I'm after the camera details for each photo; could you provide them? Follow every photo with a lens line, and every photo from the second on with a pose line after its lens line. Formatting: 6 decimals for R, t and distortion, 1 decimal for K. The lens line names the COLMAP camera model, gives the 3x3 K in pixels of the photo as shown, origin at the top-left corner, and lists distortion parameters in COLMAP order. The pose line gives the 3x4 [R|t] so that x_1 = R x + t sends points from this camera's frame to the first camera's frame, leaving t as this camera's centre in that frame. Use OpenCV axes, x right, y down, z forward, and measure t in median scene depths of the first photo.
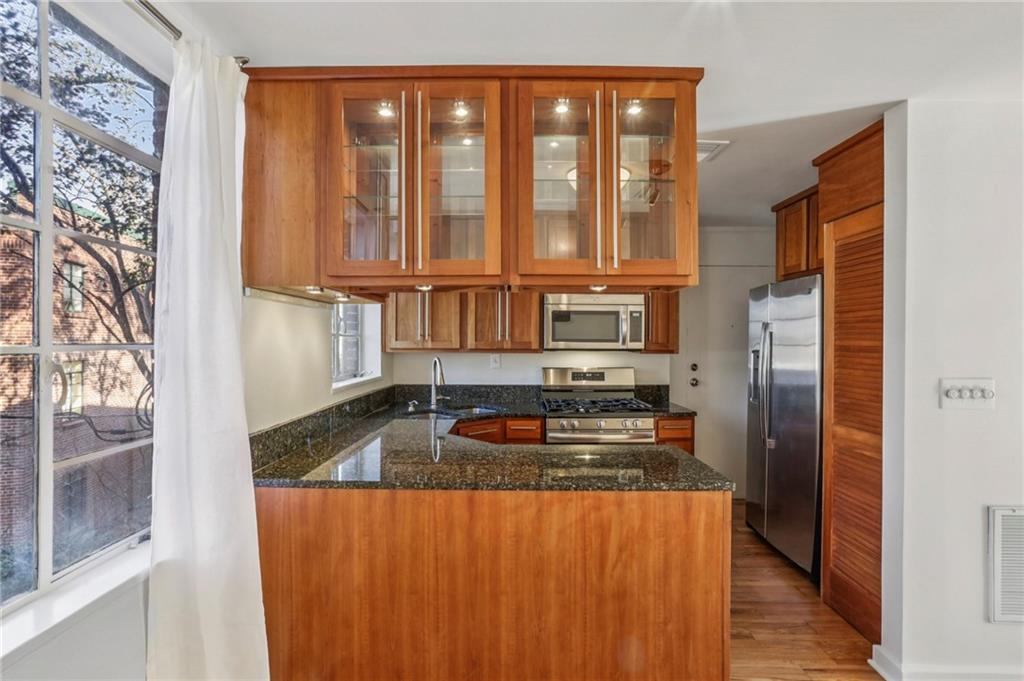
lens RADIAL K [[493.5, 0, 511.6], [0, 493.5, 332.5], [0, 0, 1]] dist [-0.063477, 0.038882]
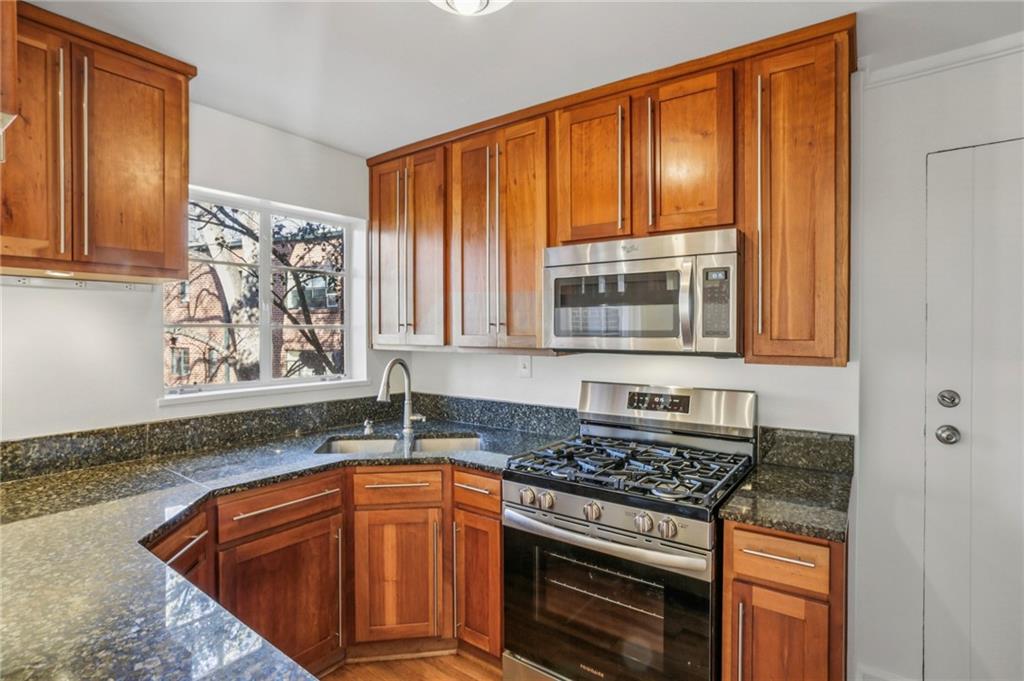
lens RADIAL K [[493.5, 0, 511.6], [0, 493.5, 332.5], [0, 0, 1]] dist [-0.063477, 0.038882]
pose [[0.820921, -0.000066, -0.571042, 0.326333], [0.003772, 0.999979, 0.005308, 0.011329], [0.571030, -0.006511, 0.820904, 0.485501]]
